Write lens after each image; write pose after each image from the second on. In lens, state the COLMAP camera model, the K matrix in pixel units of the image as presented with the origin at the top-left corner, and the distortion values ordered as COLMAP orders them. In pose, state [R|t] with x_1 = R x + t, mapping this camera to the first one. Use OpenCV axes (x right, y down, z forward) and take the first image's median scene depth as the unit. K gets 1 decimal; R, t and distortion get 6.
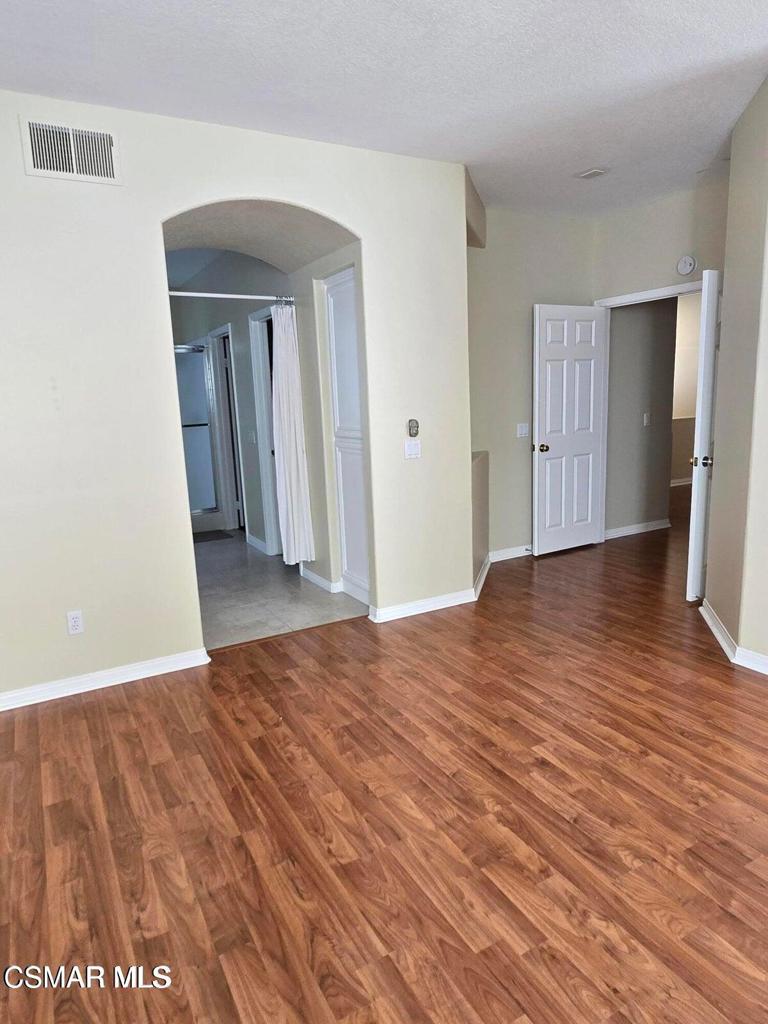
lens RADIAL K [[636.1, 0, 377.6], [0, 636.1, 513.7], [0, 0, 1]] dist [-0.000883, -0.001390]
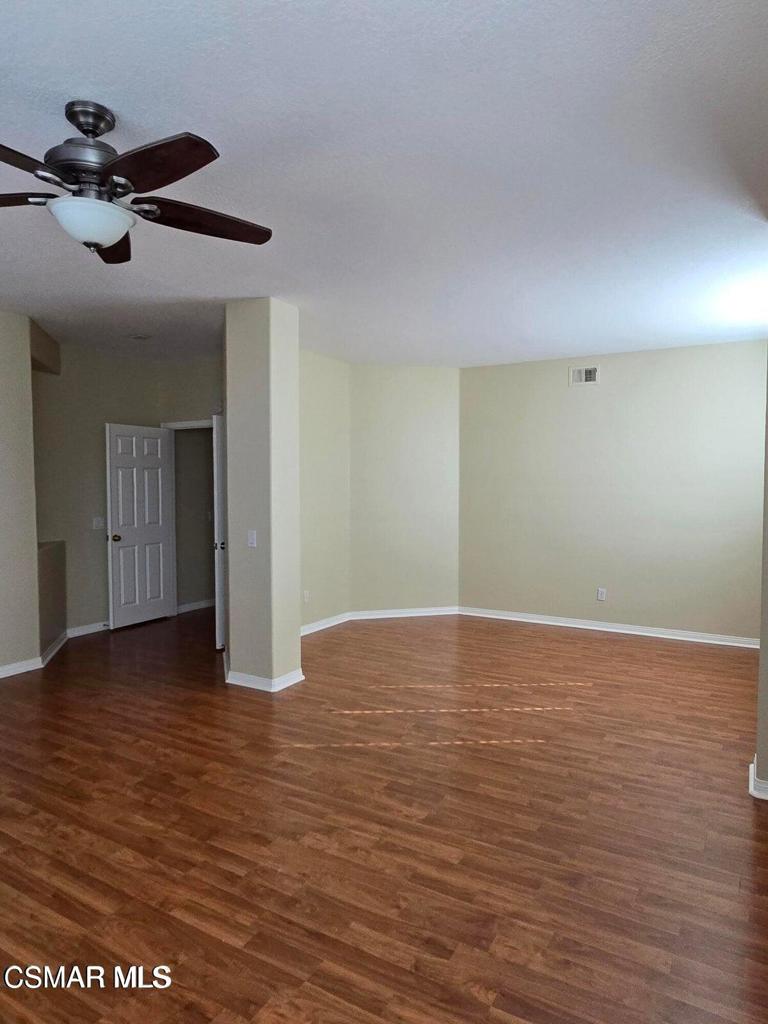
lens RADIAL K [[636.1, 0, 377.6], [0, 636.1, 513.7], [0, 0, 1]] dist [-0.000883, -0.001390]
pose [[0.857484, 0.014675, 0.514302, 0.077720], [0.062384, 0.989253, -0.132238, 0.050262], [-0.510715, 0.145477, 0.847353, -0.344723]]
